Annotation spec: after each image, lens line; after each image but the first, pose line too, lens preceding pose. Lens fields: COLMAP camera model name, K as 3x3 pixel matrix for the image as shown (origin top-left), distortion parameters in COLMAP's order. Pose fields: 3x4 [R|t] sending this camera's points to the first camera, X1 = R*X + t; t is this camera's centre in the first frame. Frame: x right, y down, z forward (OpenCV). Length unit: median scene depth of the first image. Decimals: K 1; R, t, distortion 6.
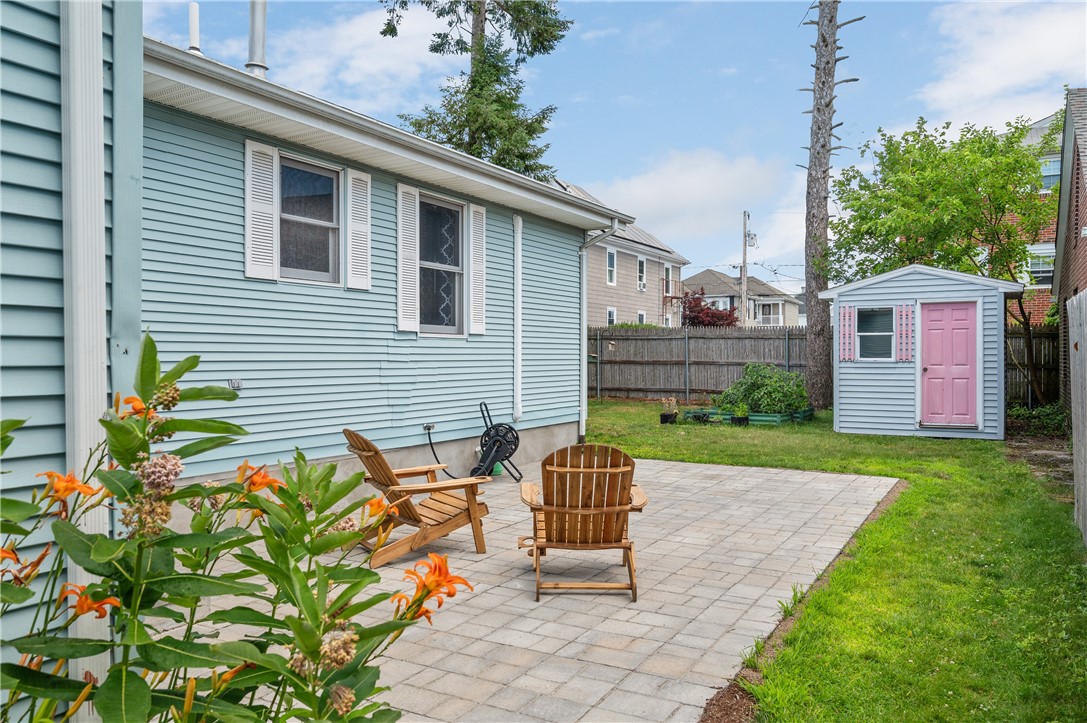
lens RADIAL K [[806.1, 0, 543.5], [0, 806.1, 361.5], [0, 0, 1]] dist [-0.006488, -0.002946]
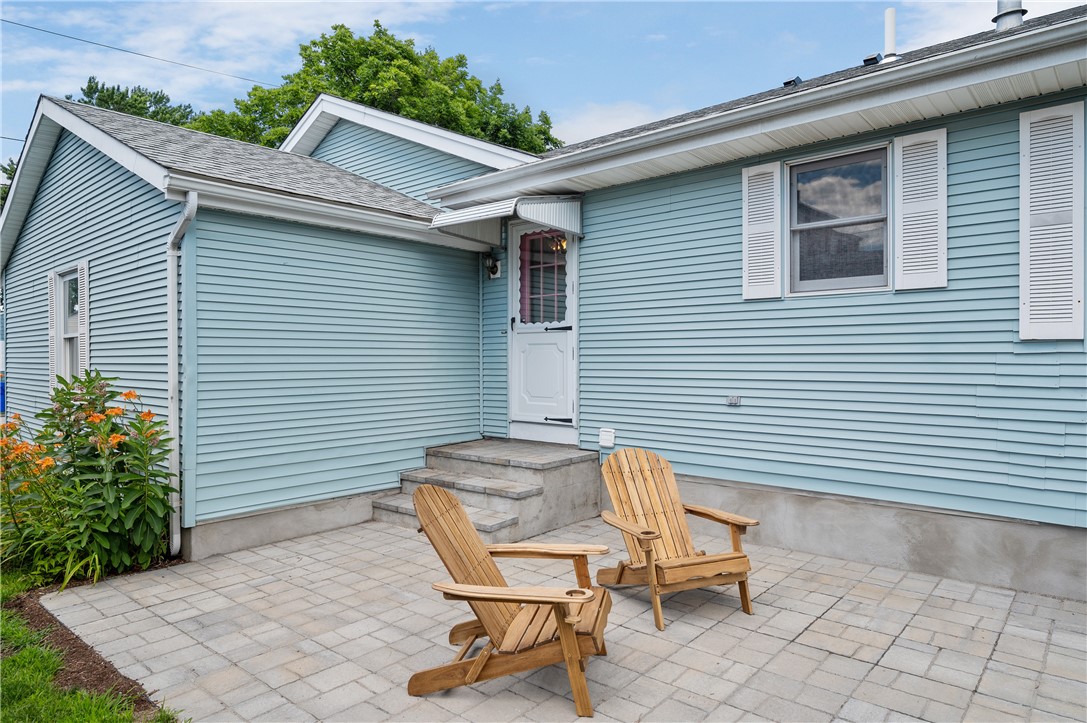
lens RADIAL K [[668.0, 0, 543.5], [0, 668.0, 361.5], [0, 0, 1]] dist [-0.018729, 0.000333]
pose [[-0.196710, 0.002510, -0.980459, 0.534080], [-0.007623, 0.999963, 0.004090, -0.025294], [0.980432, 0.008279, -0.196683, 0.918678]]
